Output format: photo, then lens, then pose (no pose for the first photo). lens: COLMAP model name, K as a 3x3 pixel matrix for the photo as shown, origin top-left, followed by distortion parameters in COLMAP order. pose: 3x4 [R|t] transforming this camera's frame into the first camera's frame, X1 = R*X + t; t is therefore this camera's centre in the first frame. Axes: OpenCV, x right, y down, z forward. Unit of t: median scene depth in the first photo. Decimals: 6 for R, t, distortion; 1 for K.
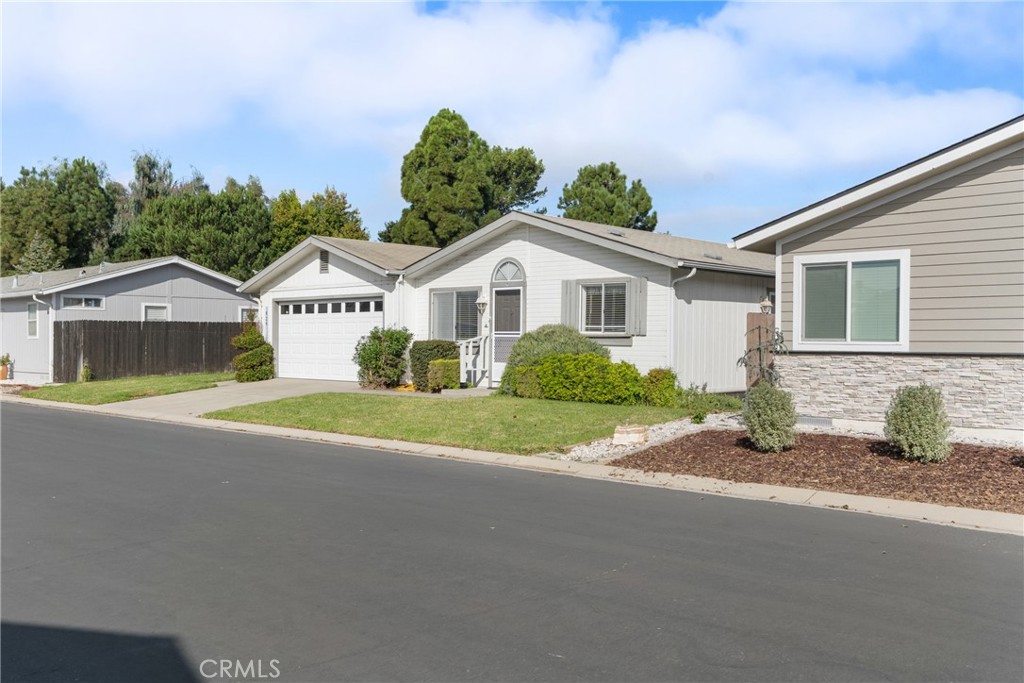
lens RADIAL K [[946.3, 0, 512.0], [0, 946.3, 341.5], [0, 0, 1]] dist [-0.001150, 0.001595]
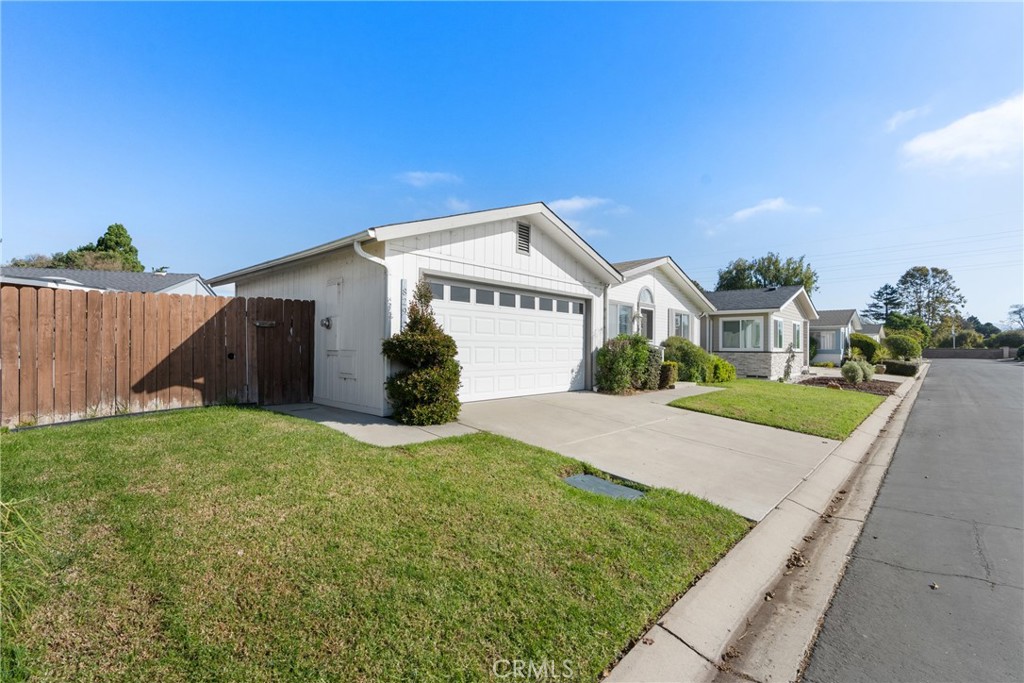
lens RADIAL K [[475.5, 0, 512.0], [0, 475.5, 341.5], [0, 0, 1]] dist [-0.001859, -0.000158]
pose [[-0.034722, 0.008768, 0.999359, -0.663235], [-0.008594, 0.999922, -0.009072, 0.000333], [-0.999360, -0.008904, -0.034643, 1.179544]]
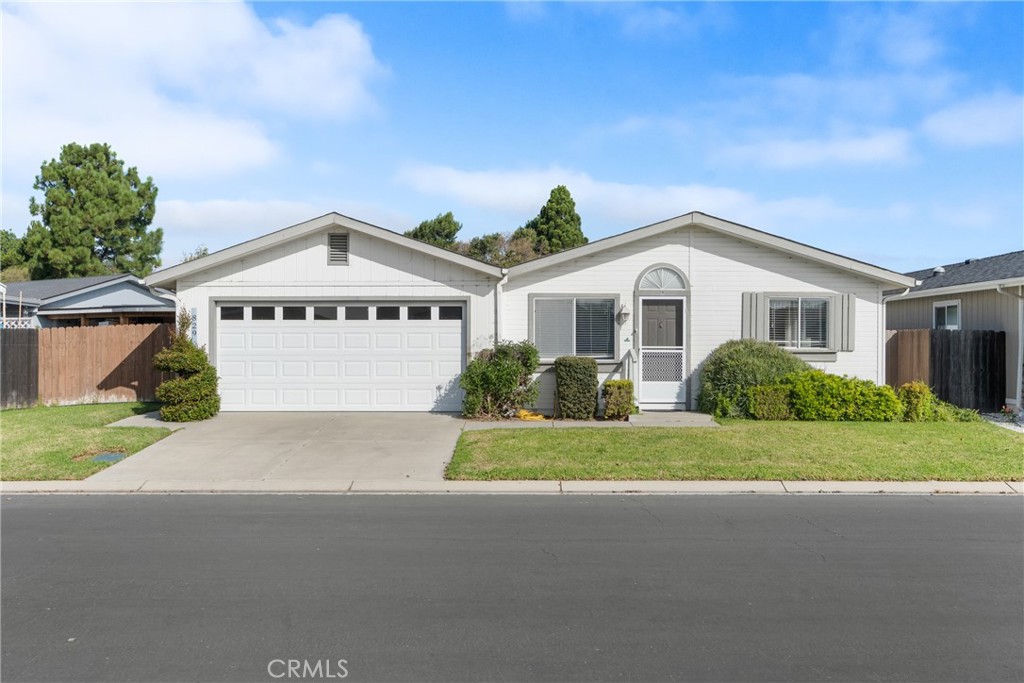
lens RADIAL K [[889.7, 0, 512.0], [0, 889.7, 341.5], [0, 0, 1]] dist [0.003814, -0.001402]
pose [[0.730614, -0.003284, 0.682782, -0.658329], [0.003022, 0.999994, 0.001577, -0.016230], [-0.682784, 0.000911, 0.730620, 0.469029]]
